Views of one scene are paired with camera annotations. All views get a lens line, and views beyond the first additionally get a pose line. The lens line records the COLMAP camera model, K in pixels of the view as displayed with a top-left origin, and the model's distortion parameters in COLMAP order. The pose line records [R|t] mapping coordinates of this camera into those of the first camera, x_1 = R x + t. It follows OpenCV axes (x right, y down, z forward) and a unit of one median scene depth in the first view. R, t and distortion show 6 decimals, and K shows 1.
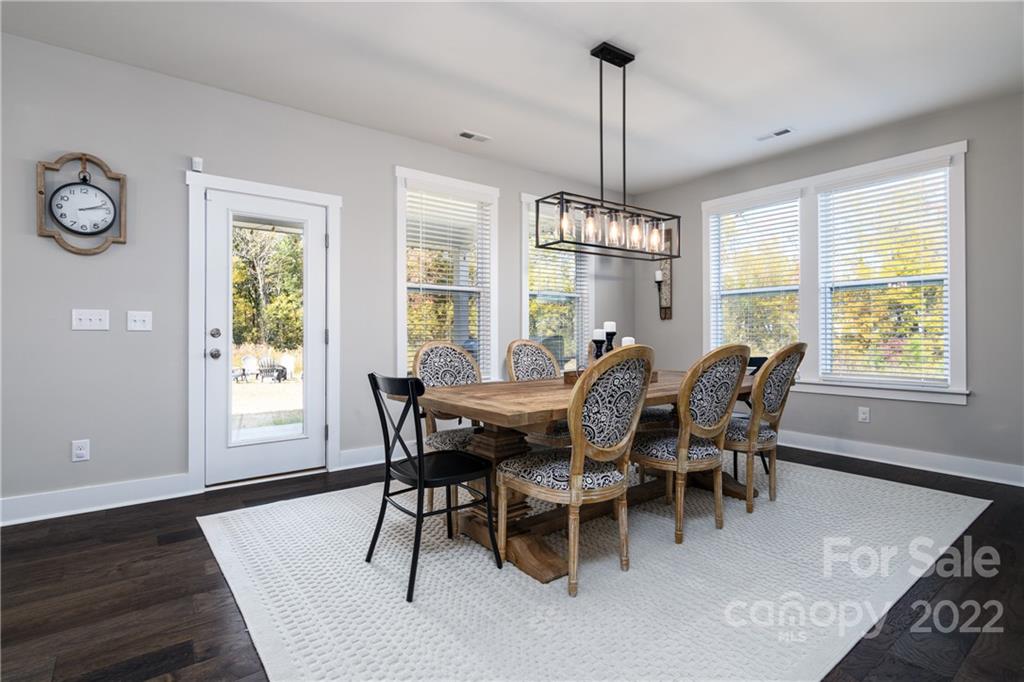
lens RADIAL K [[494.3, 0, 510.9], [0, 494.3, 336.4], [0, 0, 1]] dist [0.000692, 0.000643]
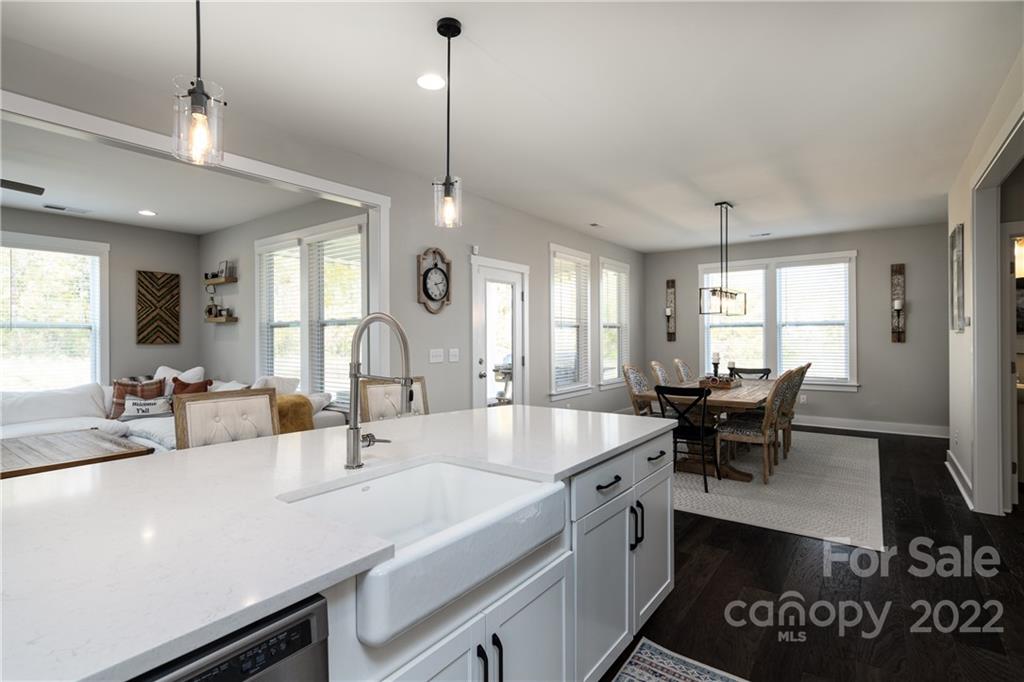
lens RADIAL K [[494.3, 0, 505.3], [0, 494.3, 337.9], [0, 0, 1]] dist [0.000692, 0.000643]
pose [[0.961843, -0.006368, 0.273527, -0.962472], [0.007345, 0.999970, -0.002548, -0.075715], [-0.273503, 0.004460, 0.961861, -0.479303]]
